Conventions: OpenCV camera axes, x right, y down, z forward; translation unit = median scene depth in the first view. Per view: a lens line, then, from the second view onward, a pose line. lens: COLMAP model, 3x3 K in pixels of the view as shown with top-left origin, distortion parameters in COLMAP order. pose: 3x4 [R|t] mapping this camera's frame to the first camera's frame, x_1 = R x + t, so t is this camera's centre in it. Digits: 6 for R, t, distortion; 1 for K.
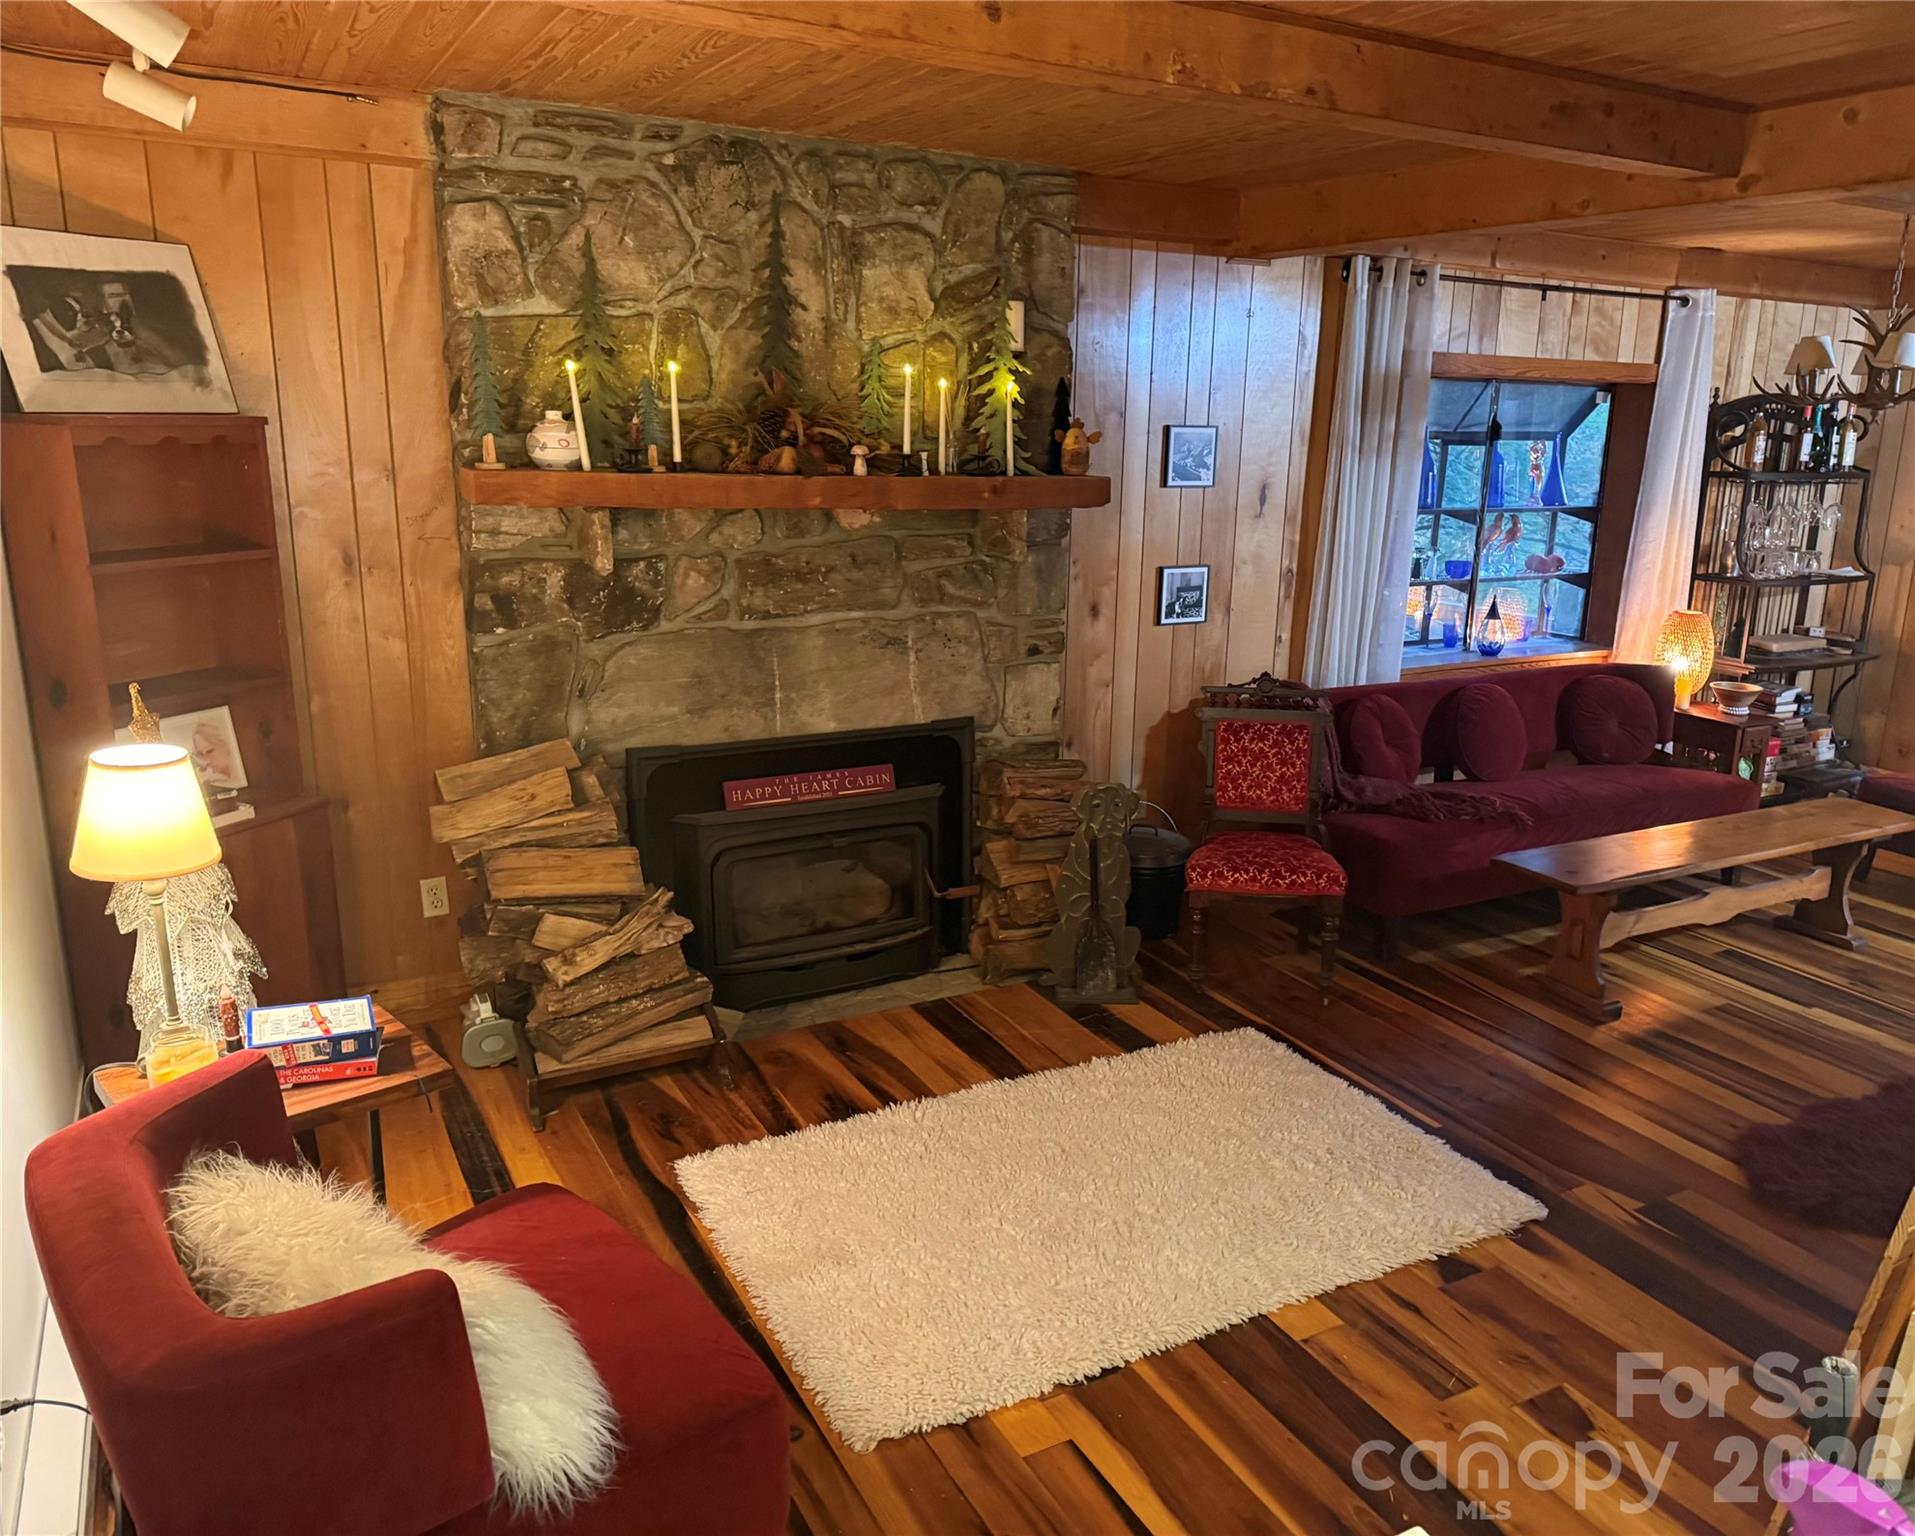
lens RADIAL K [[1431.7, 0, 966.1], [0, 1431.7, 813.1], [0, 0, 1]] dist [0.059504, -0.084096]
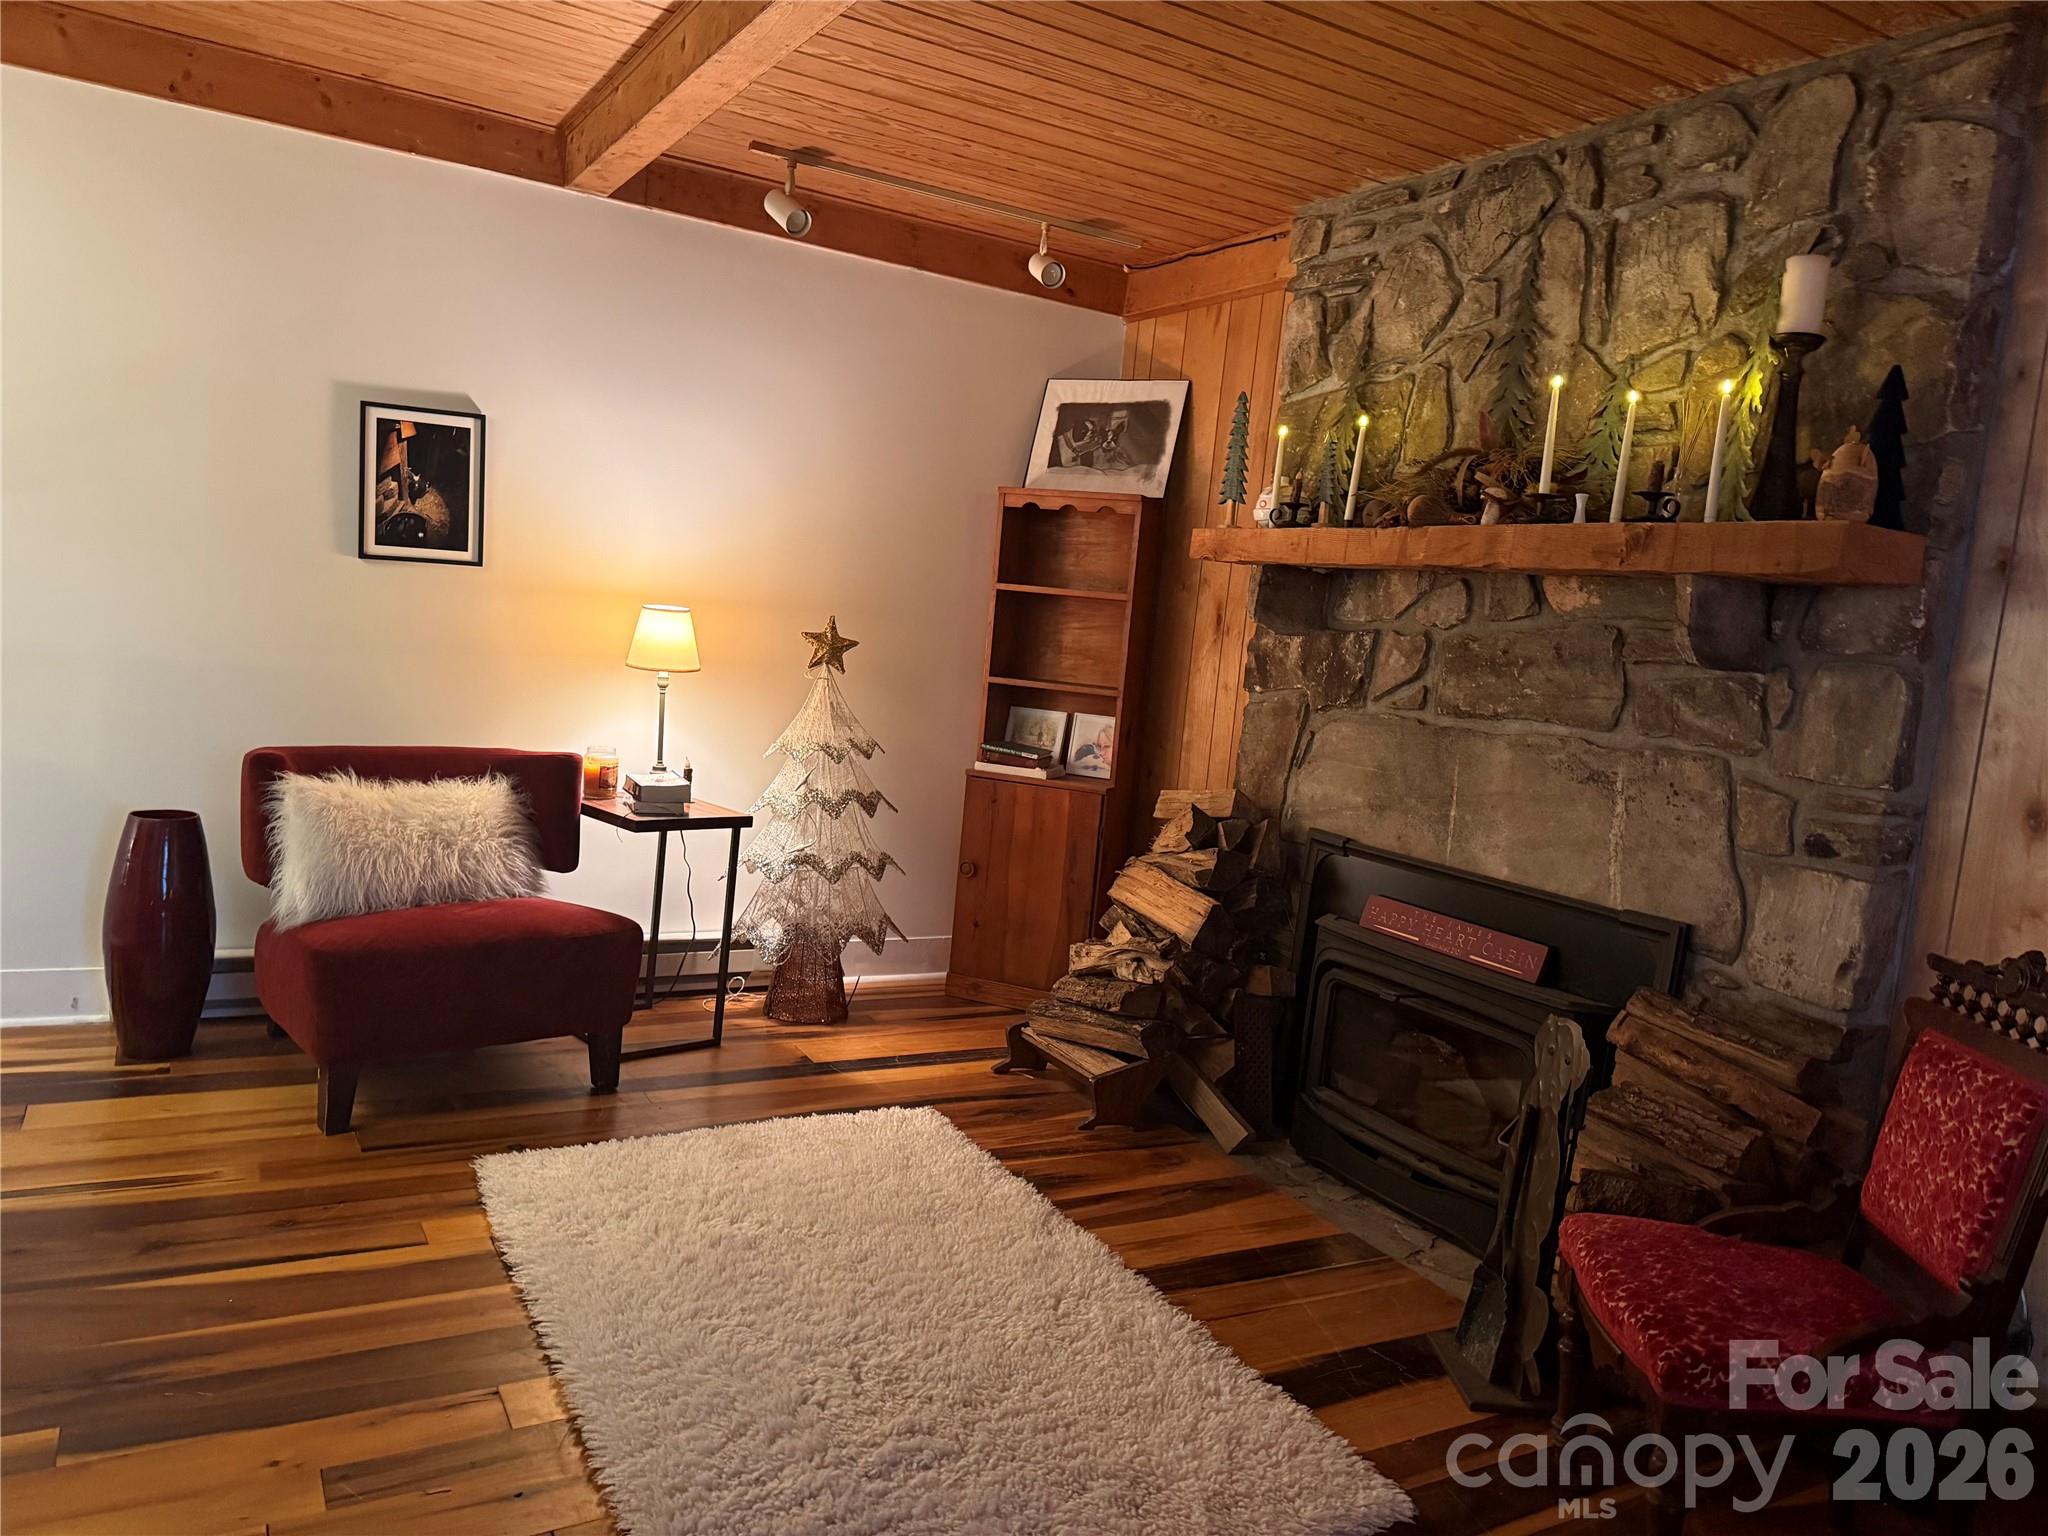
lens RADIAL K [[1422.6, 0, 1013.5], [0, 1422.6, 791.8], [0, 0, 1]] dist [0.067293, -0.097953]
pose [[0.019368, 0.101824, -0.994614, 0.679124], [-0.358141, 0.929494, 0.088183, -0.078436], [0.933467, 0.354504, 0.054470, 0.750416]]
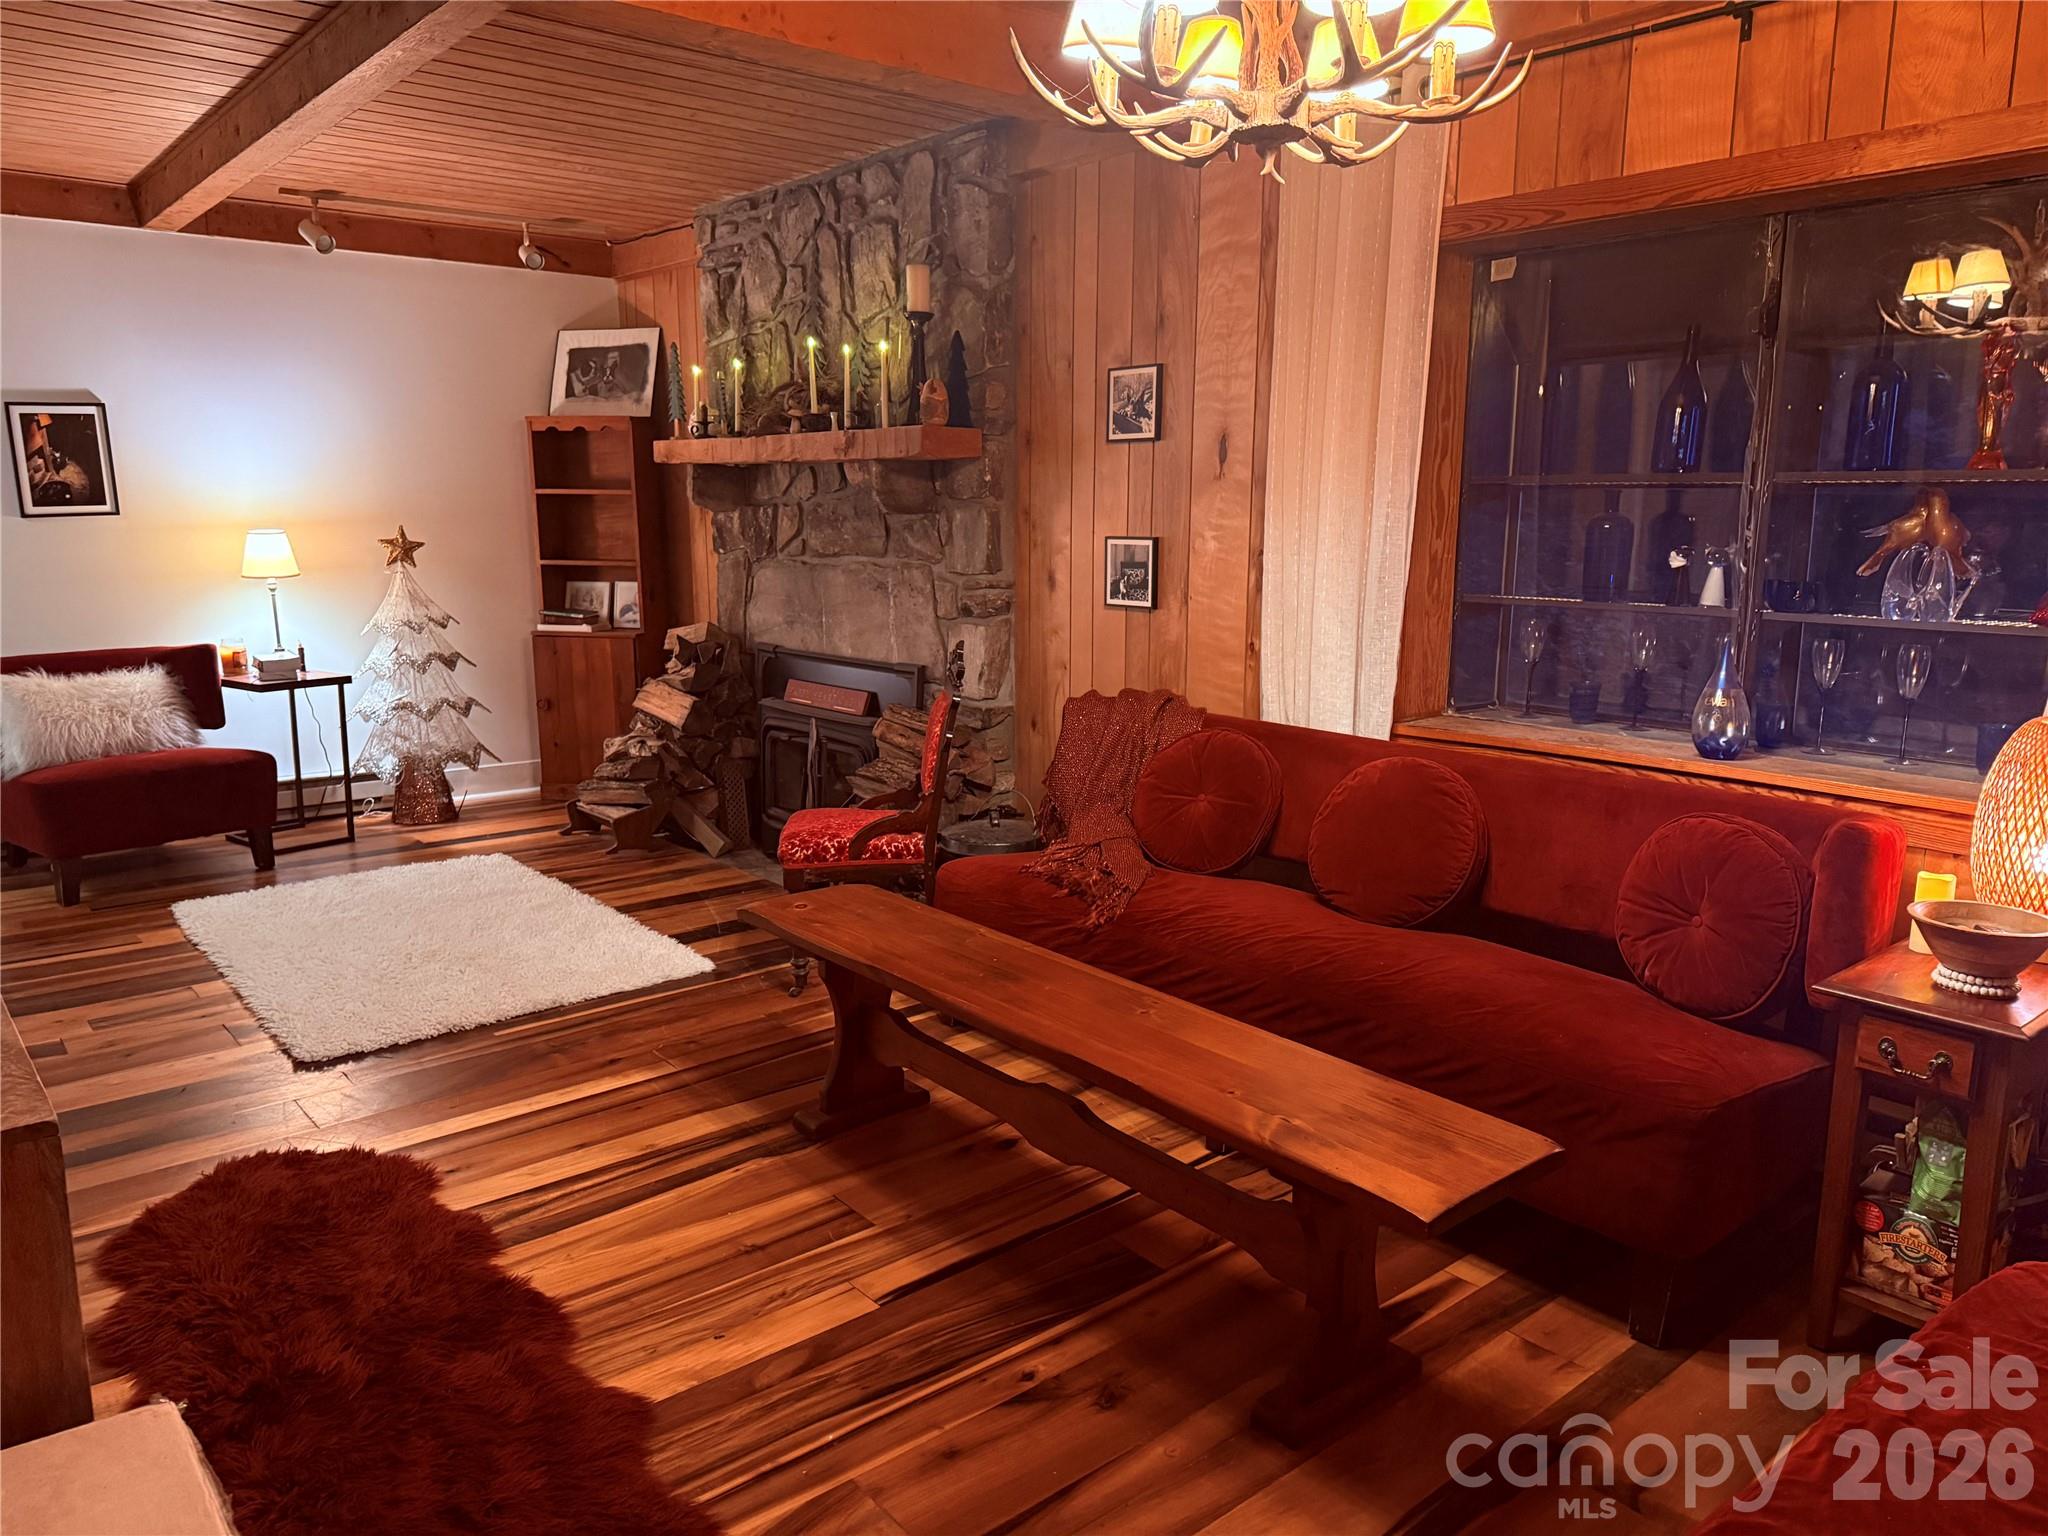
lens RADIAL K [[1428.5, 0, 975.8], [0, 1428.5, 769.1], [0, 0, 1]] dist [0.090782, -0.097722]
pose [[0.173896, 0.160315, -0.971627, 1.153713], [-0.260851, 0.958915, 0.111532, -0.135346], [0.949588, 0.234055, 0.208570, 0.931188]]
